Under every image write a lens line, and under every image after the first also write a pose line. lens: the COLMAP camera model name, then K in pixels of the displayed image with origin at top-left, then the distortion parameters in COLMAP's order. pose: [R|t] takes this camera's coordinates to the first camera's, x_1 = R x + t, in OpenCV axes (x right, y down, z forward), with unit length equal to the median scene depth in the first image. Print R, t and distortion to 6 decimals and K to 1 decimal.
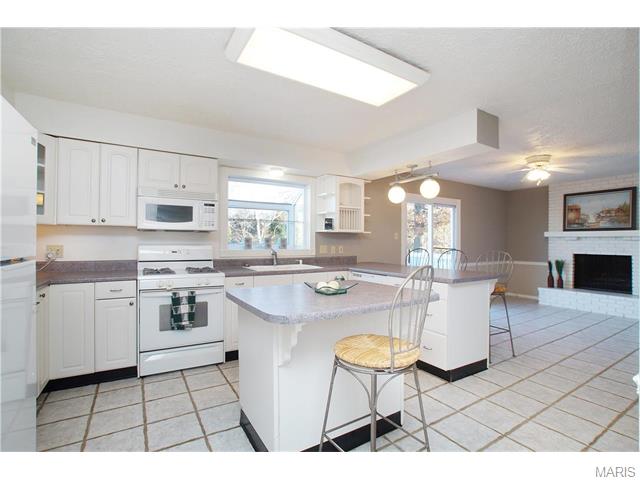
lens RADIAL K [[302.1, 0, 321.4], [0, 302.1, 241.8], [0, 0, 1]] dist [-0.083078, 0.032018]
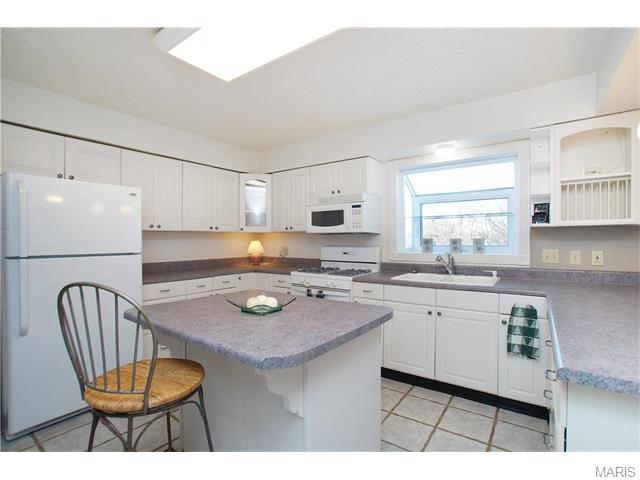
lens RADIAL K [[302.1, 0, 321.4], [0, 302.1, 241.8], [0, 0, 1]] dist [-0.083078, 0.032018]
pose [[0.379091, -0.001388, -0.925358, 0.488232], [0.008726, 0.999960, 0.002075, -0.010297], [0.925318, -0.008861, 0.379088, 0.509601]]
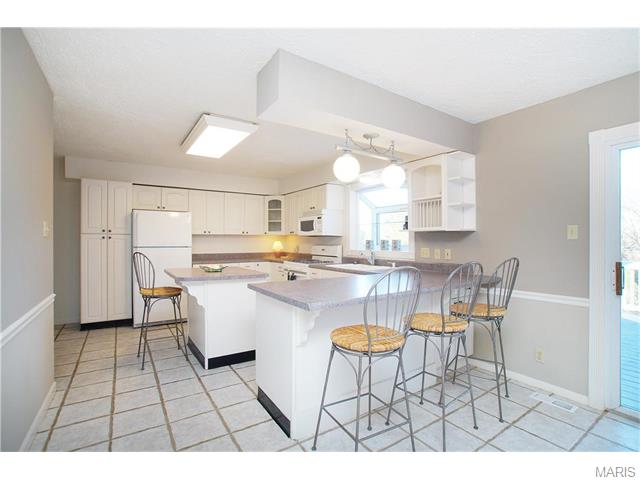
lens RADIAL K [[302.1, 0, 321.4], [0, 302.1, 241.8], [0, 0, 1]] dist [-0.083078, 0.032018]
pose [[0.046587, -0.003006, -0.998910, 1.081541], [0.001325, 0.999995, -0.002947, -0.003459], [0.998913, -0.001186, 0.046591, 0.925855]]
